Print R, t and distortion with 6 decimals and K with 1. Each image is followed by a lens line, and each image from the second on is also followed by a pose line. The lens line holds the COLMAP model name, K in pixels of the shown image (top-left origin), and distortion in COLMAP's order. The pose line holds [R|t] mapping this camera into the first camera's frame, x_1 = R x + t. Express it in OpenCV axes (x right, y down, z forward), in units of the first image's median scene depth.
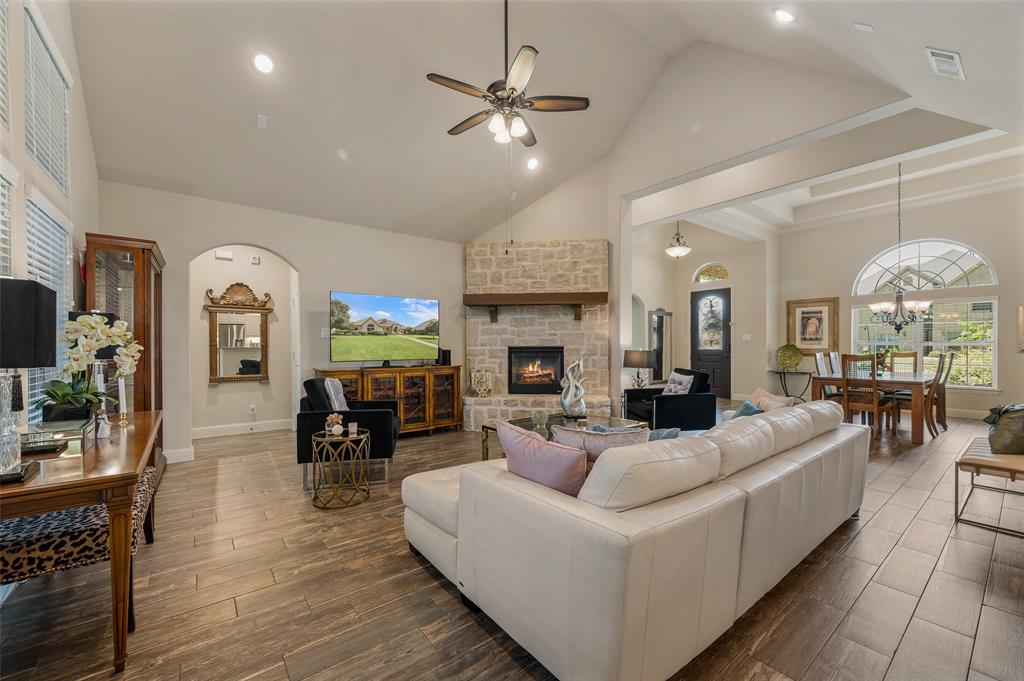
lens RADIAL K [[415.6, 0, 515.4], [0, 415.6, 345.0], [0, 0, 1]] dist [0.001280, -0.001228]
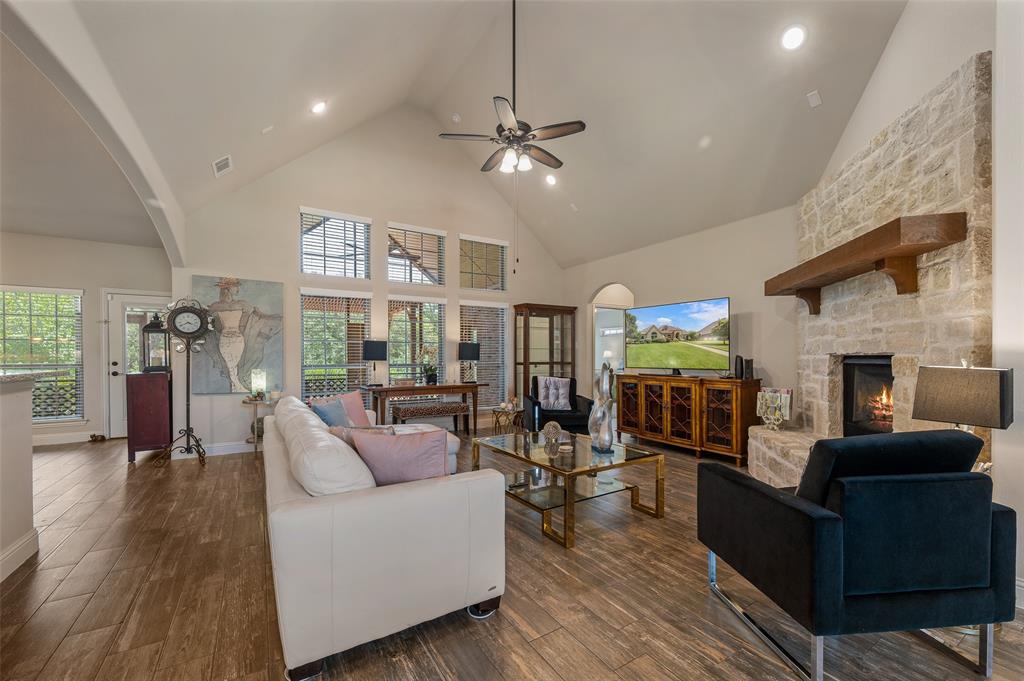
lens RADIAL K [[415.6, 0, 497.9], [0, 415.6, 355.2], [0, 0, 1]] dist [0.001280, -0.001228]
pose [[-0.111191, 0.004712, -0.993788, 0.612512], [0.002835, 0.999986, 0.004424, 0.000900], [0.993795, -0.002326, -0.111202, 0.612811]]
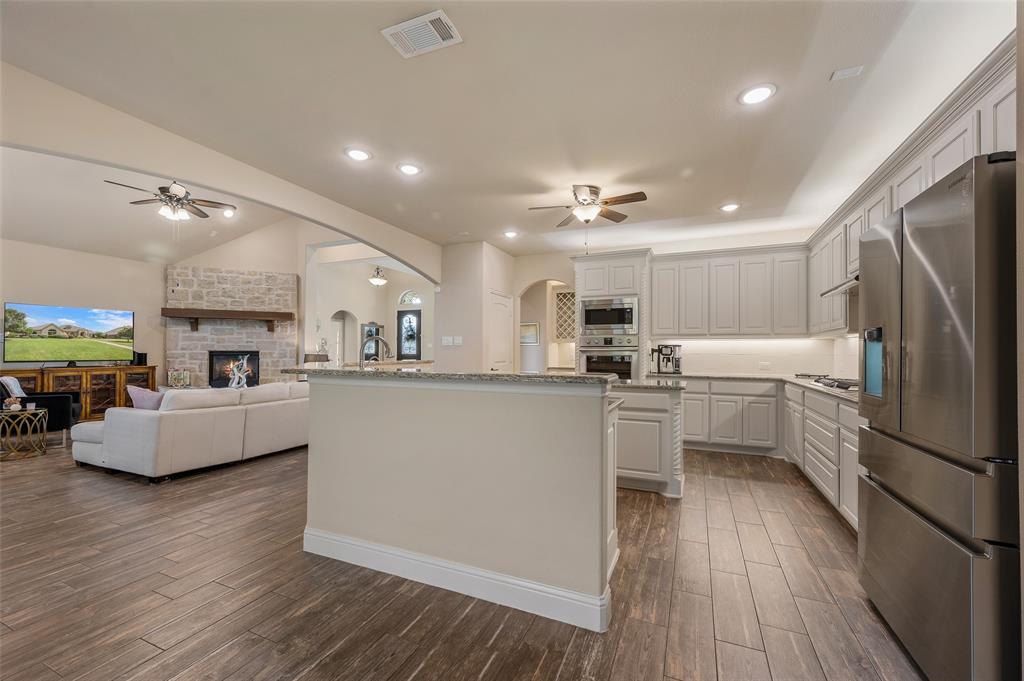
lens RADIAL K [[415.6, 0, 525.6], [0, 415.6, 350.4], [0, 0, 1]] dist [0.001280, -0.001228]
pose [[0.875536, 0.013128, 0.482974, 0.218850], [-0.014858, 0.999890, -0.000243, -0.010391], [-0.482924, -0.006963, 0.875635, -0.576702]]
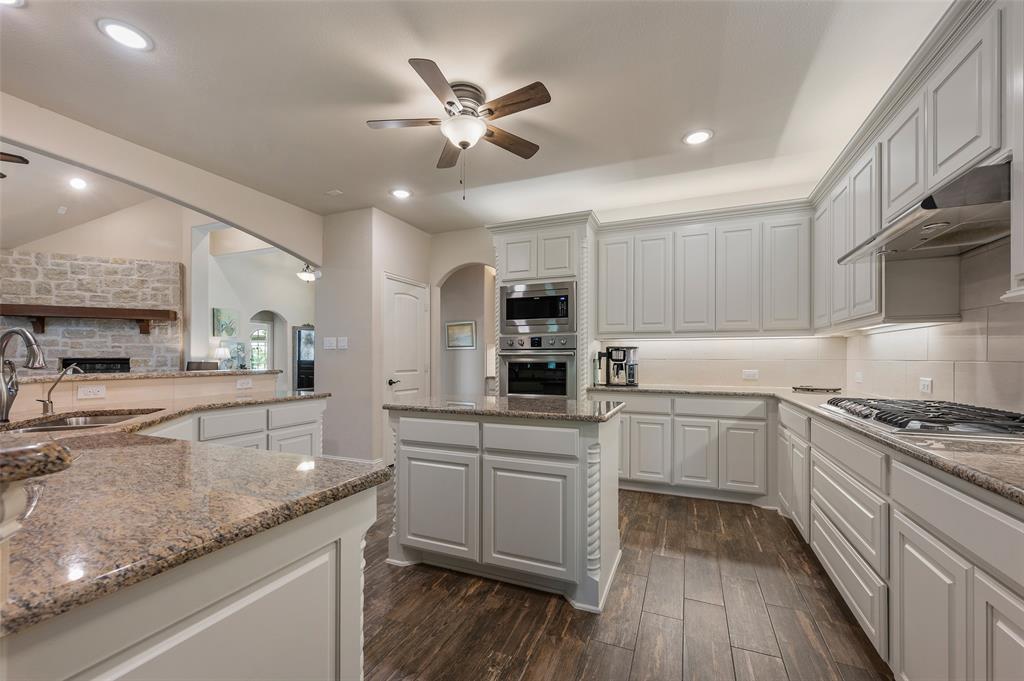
lens RADIAL K [[415.6, 0, 524.9], [0, 415.6, 362.1], [0, 0, 1]] dist [0.001280, -0.001228]
pose [[0.868600, 0.001917, 0.495511, 0.466391], [-0.009656, 0.999868, 0.013059, -0.009977], [-0.495420, -0.016128, 0.868504, -0.435395]]
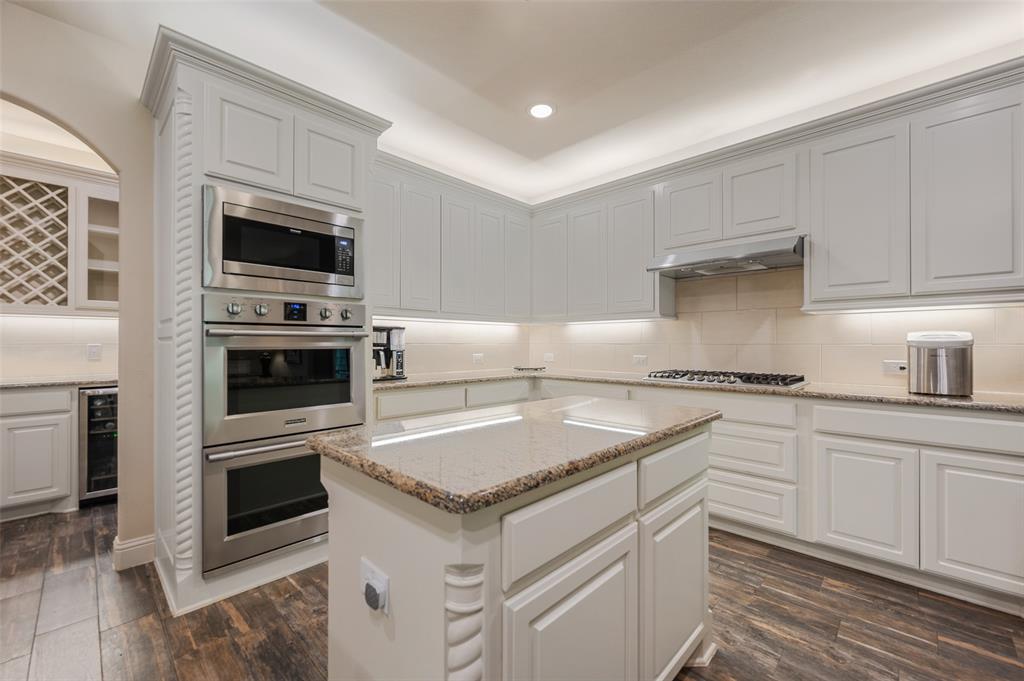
lens RADIAL K [[415.6, 0, 519.9], [0, 415.6, 344.6], [0, 0, 1]] dist [0.001280, -0.001228]
pose [[-0.144744, 0.001421, 0.989468, 0.427957], [-0.013090, 0.999909, -0.003351, -0.006375], [-0.989383, -0.013437, -0.144712, -0.026064]]
